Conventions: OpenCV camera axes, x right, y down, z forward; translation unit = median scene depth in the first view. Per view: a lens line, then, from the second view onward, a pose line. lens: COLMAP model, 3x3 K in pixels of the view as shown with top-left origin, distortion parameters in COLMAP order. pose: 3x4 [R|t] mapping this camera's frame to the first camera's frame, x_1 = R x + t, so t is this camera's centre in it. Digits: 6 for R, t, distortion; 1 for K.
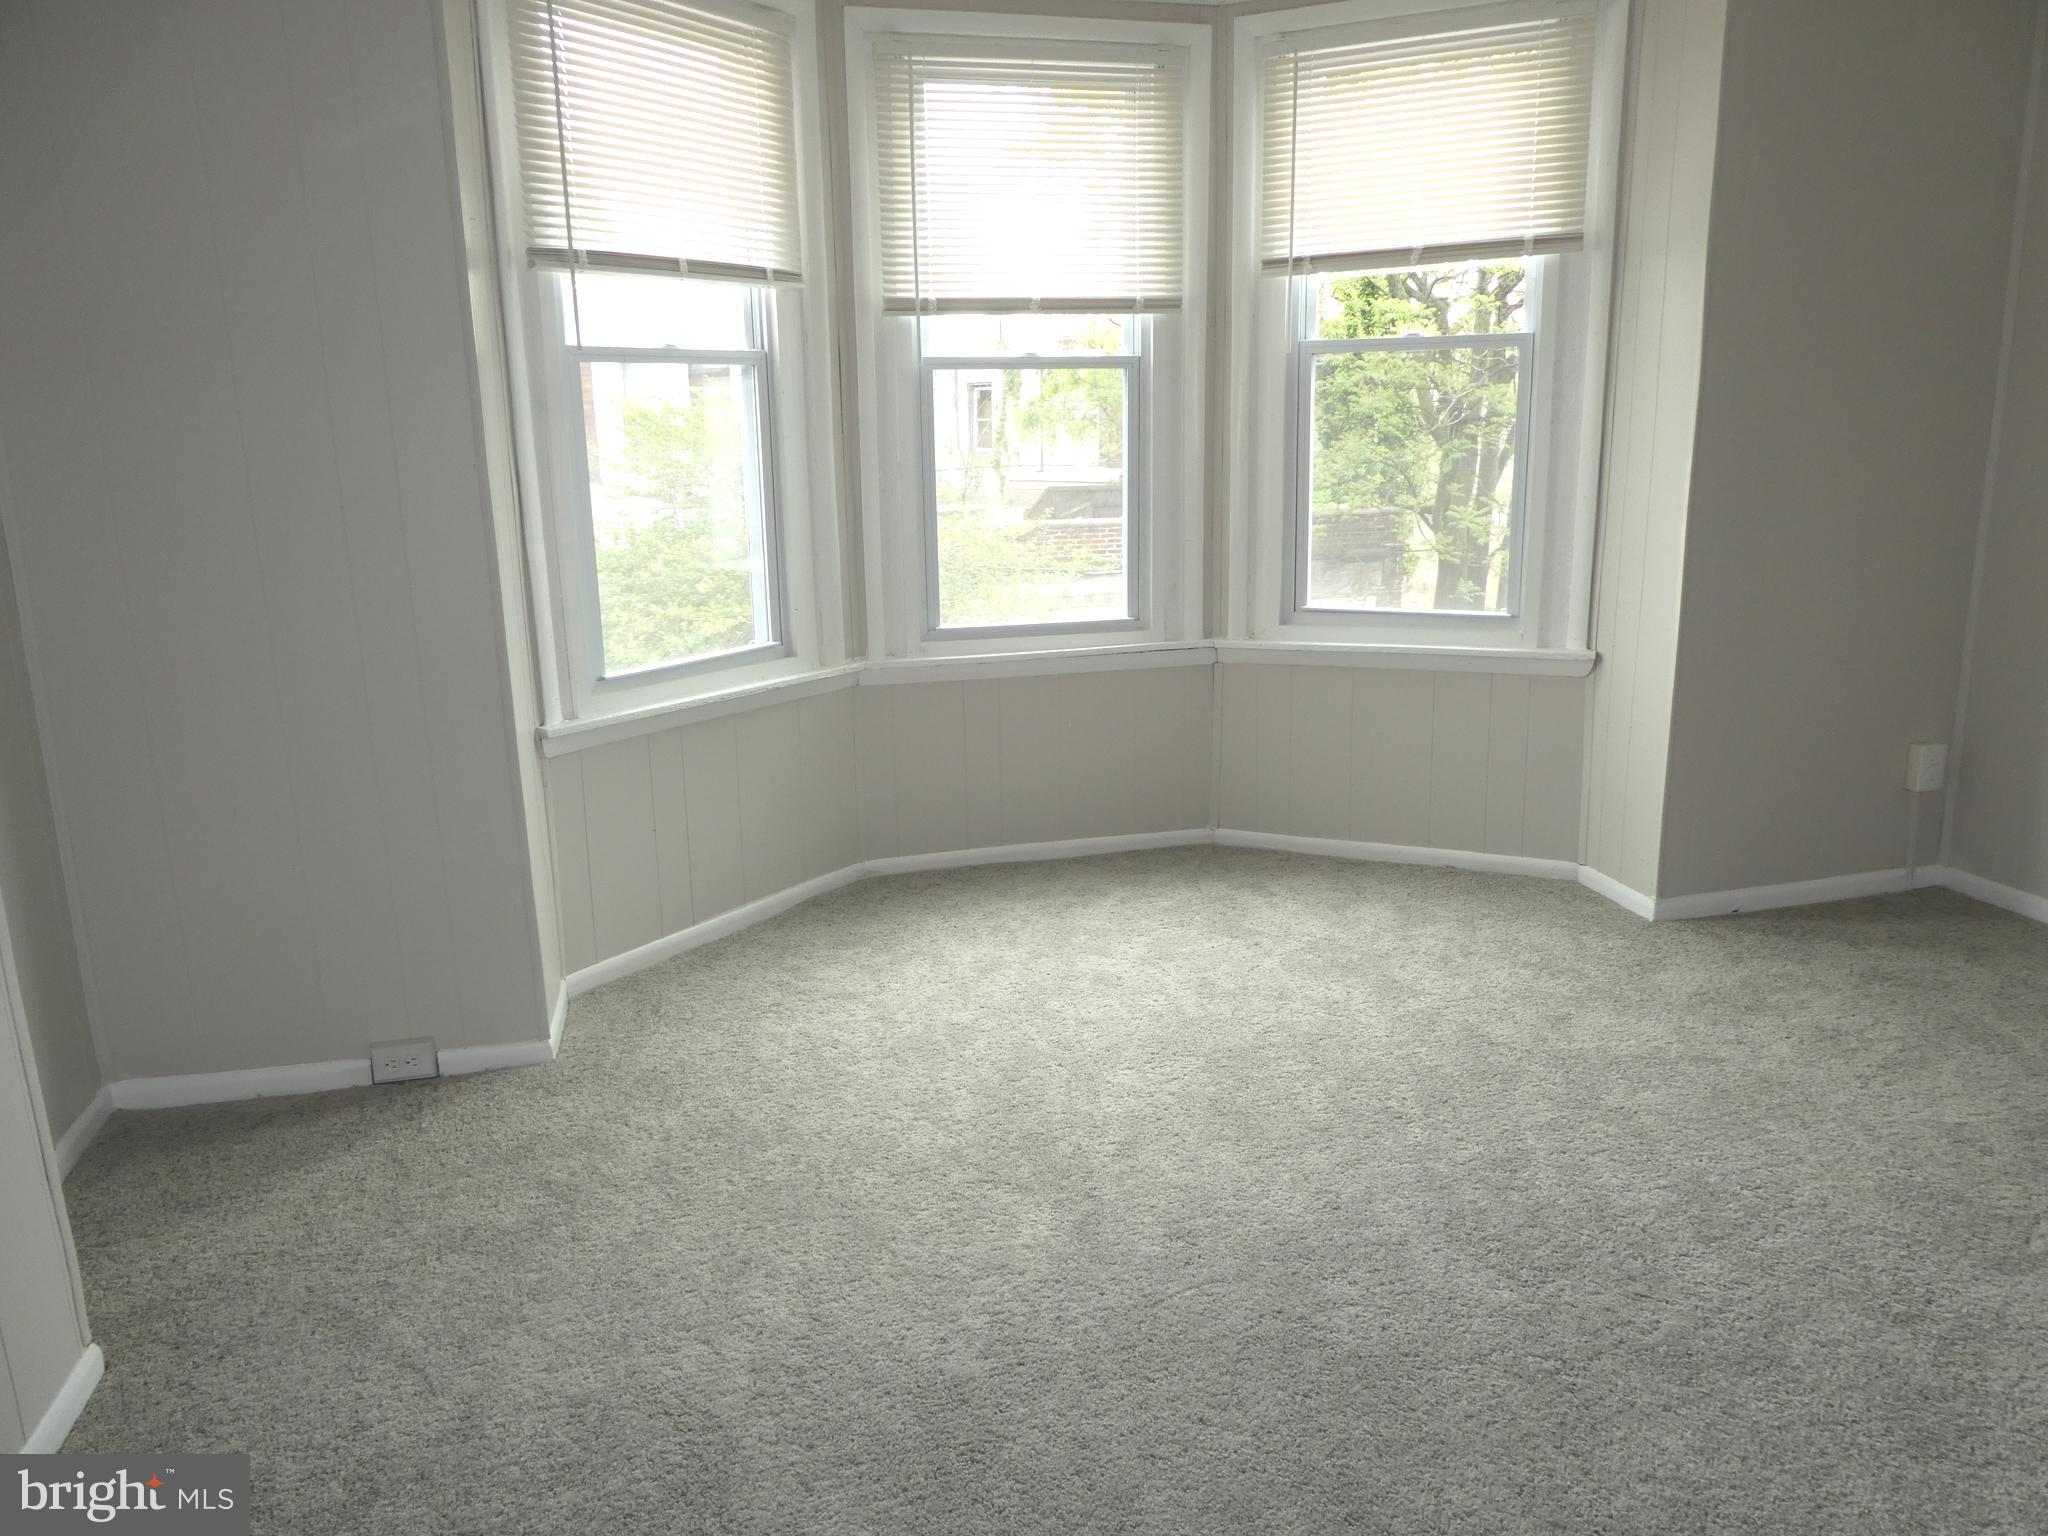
lens RADIAL K [[1459.5, 0, 1025.4], [0, 1459.5, 748.4], [0, 0, 1]] dist [-0.020656, -0.006396]
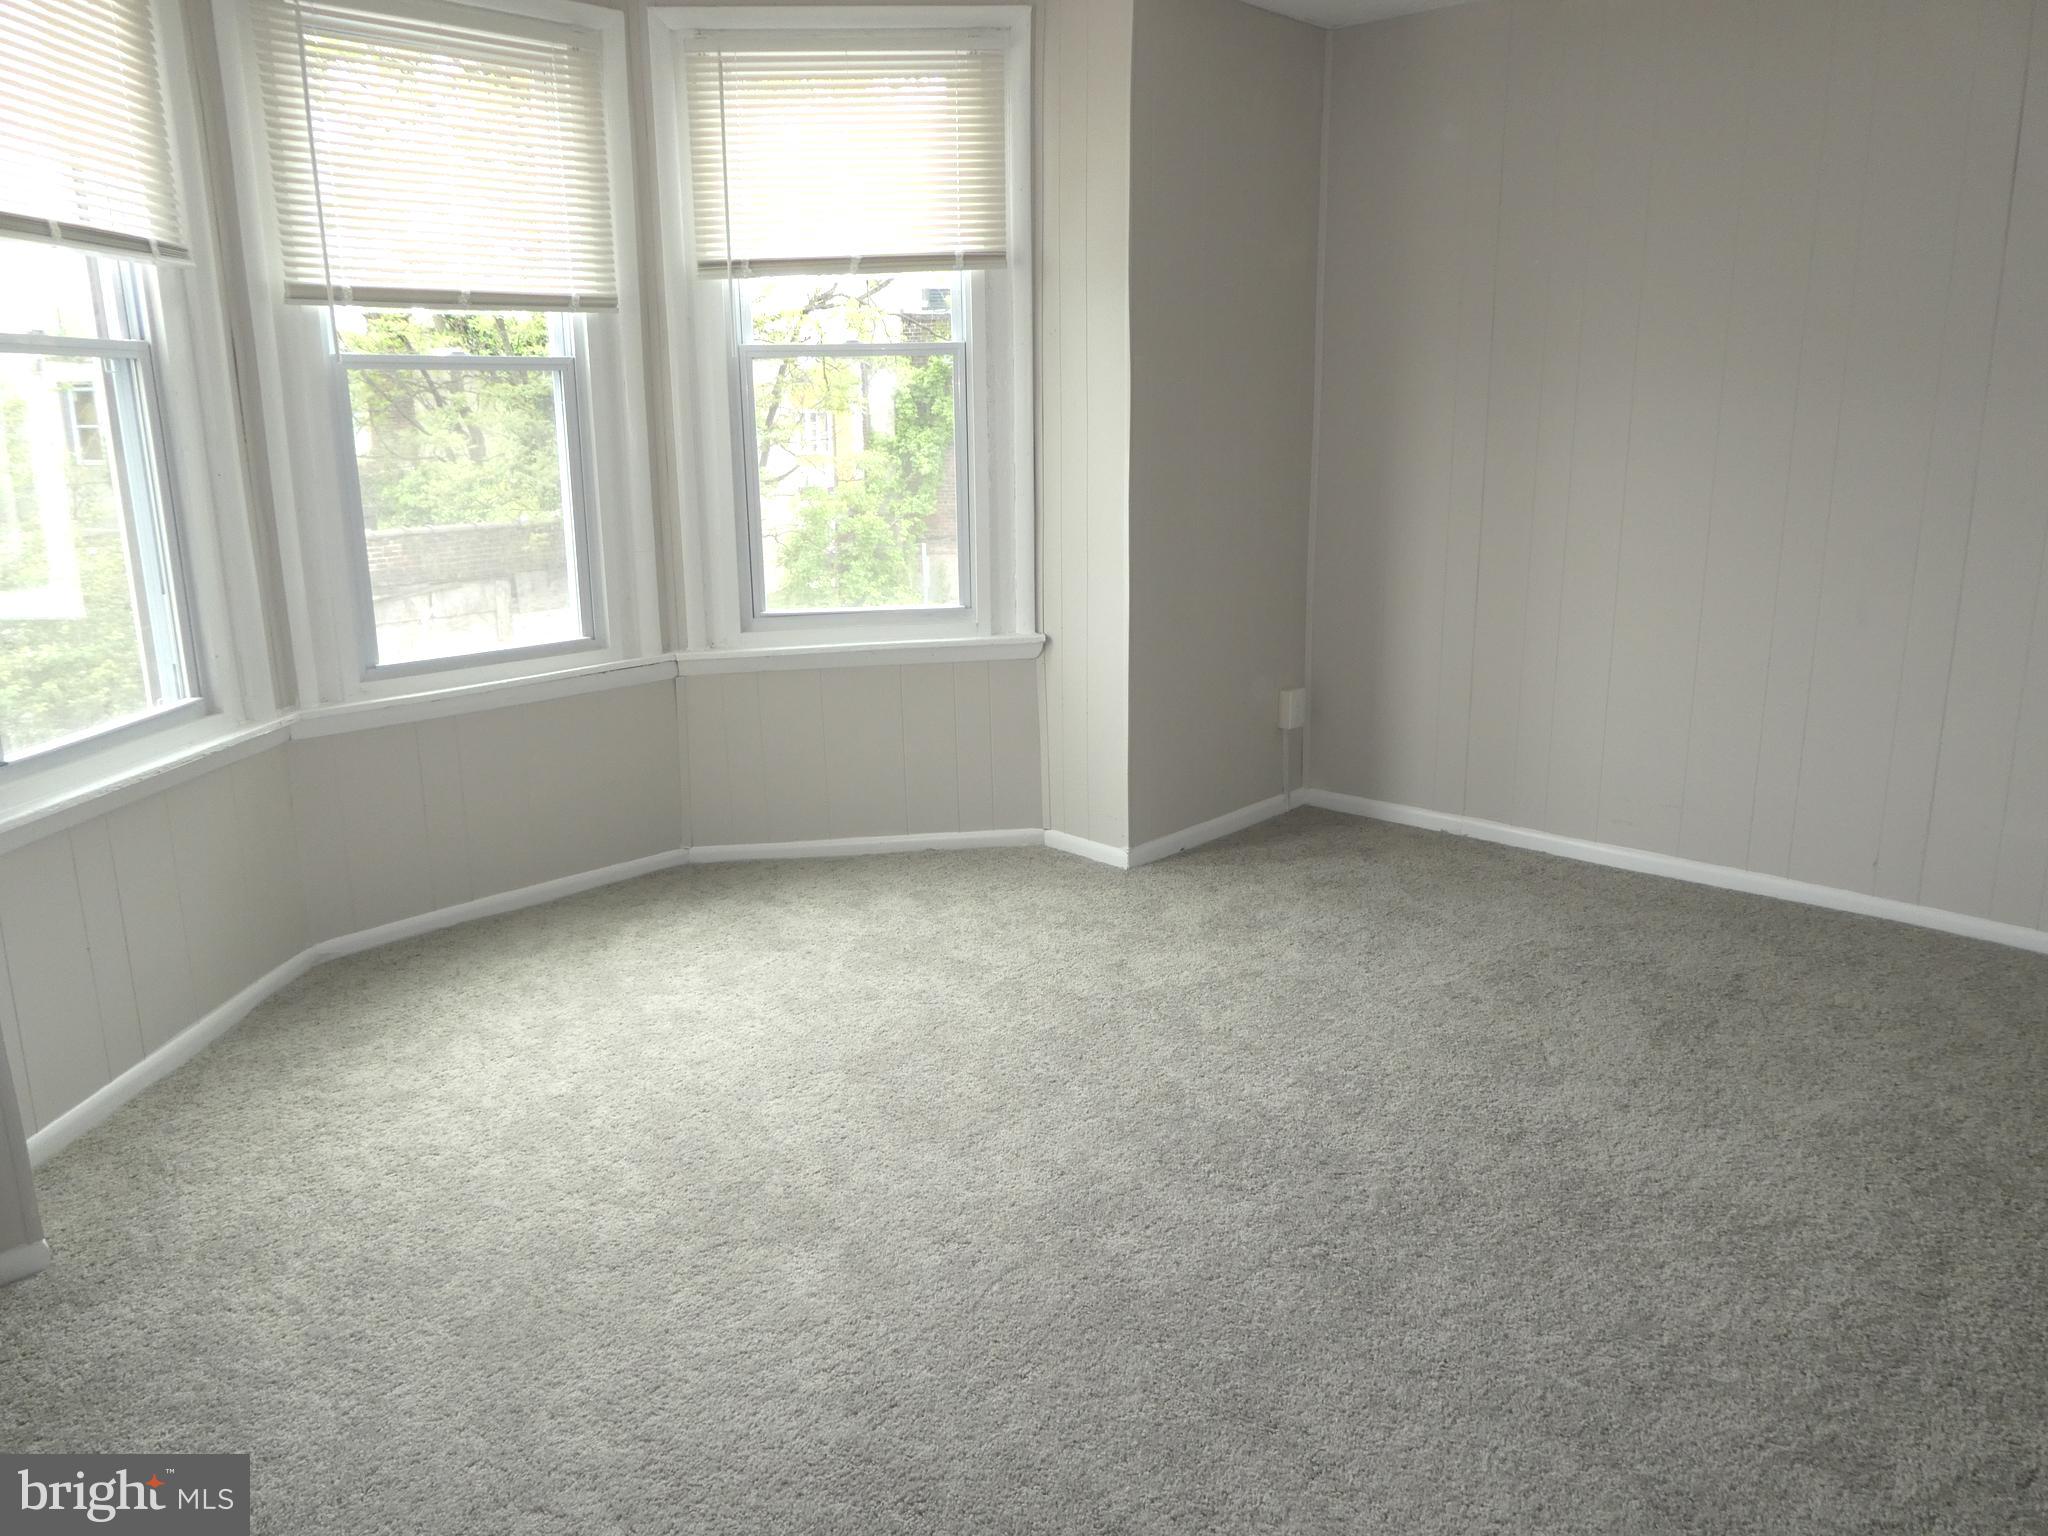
lens RADIAL K [[1465.9, 0, 1025.4], [0, 1465.9, 756.4], [0, 0, 1]] dist [-0.040935, 0.051378]
pose [[0.854138, -0.115814, 0.506987, -0.196297], [0.114958, 0.992818, 0.033121, -0.013848], [-0.507182, 0.029992, 0.861317, 0.059428]]
